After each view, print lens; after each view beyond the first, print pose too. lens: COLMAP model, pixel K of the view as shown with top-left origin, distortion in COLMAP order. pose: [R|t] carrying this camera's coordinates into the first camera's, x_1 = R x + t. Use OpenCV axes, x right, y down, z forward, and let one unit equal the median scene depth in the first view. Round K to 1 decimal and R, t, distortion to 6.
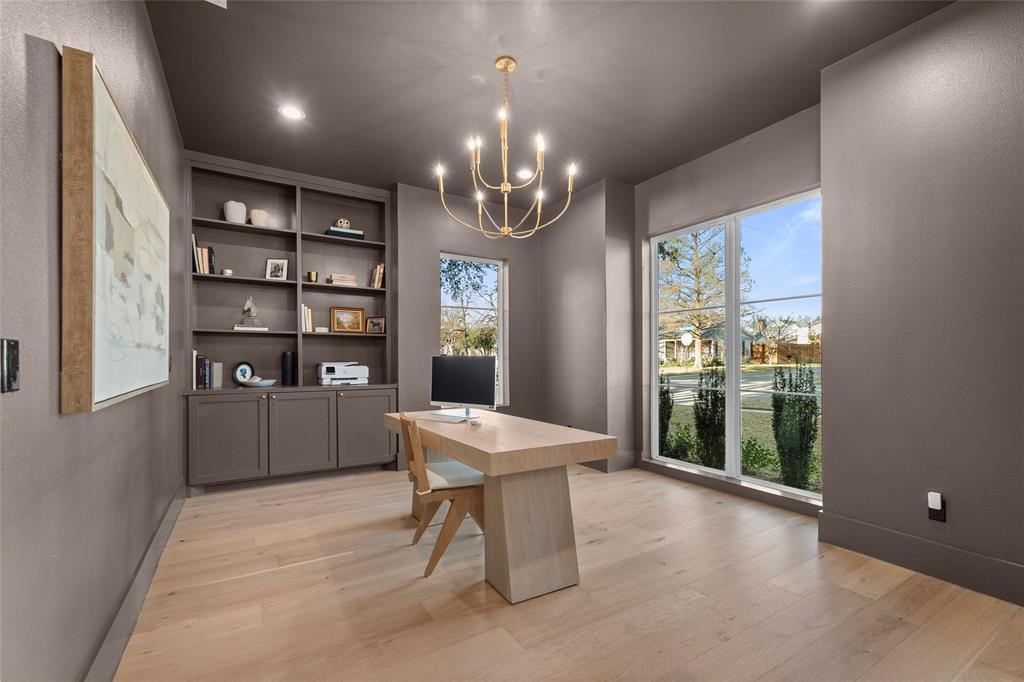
lens RADIAL K [[439.1, 0, 510.7], [0, 439.1, 360.6], [0, 0, 1]] dist [0.003214, 0.000203]
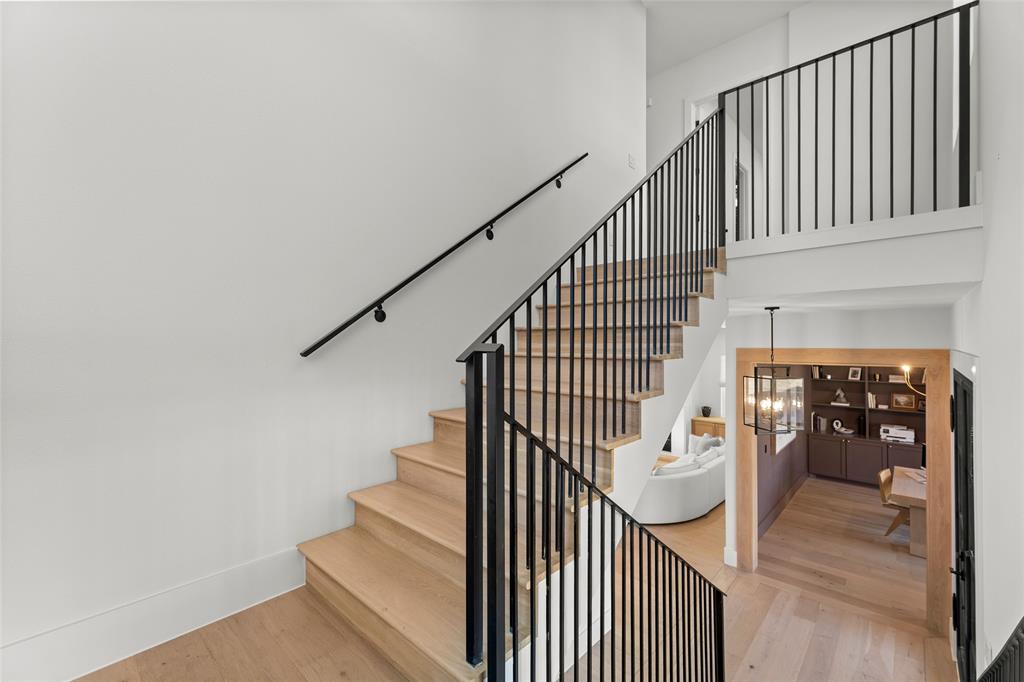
lens RADIAL K [[426.2, 0, 512.0], [0, 426.2, 341.0], [0, 0, 1]] dist [0.002751, 0.000305]
pose [[0.265689, -0.003204, -0.964054, 0.893518], [0.001094, 0.999995, -0.003022, -0.352374], [0.964058, -0.000252, 0.265691, -0.967646]]
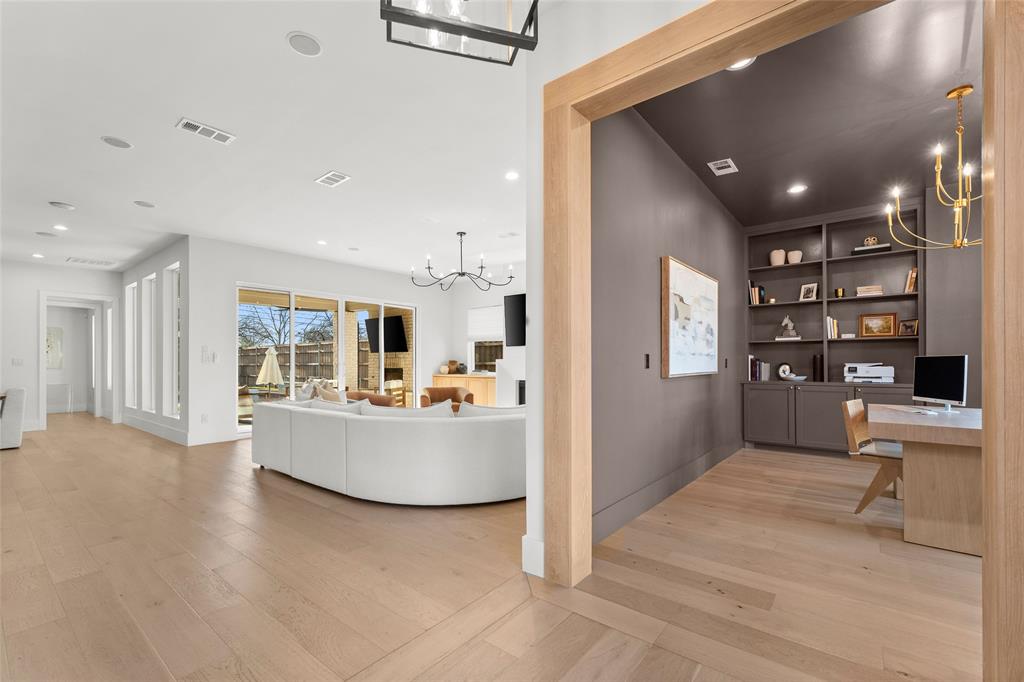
lens RADIAL K [[439.1, 0, 510.7], [0, 439.1, 360.6], [0, 0, 1]] dist [0.003214, 0.000203]
pose [[0.331292, -0.006681, -0.943505, 0.417046], [-0.001084, 0.999972, -0.007461, 0.007294], [0.943528, 0.003494, 0.331275, -0.275234]]
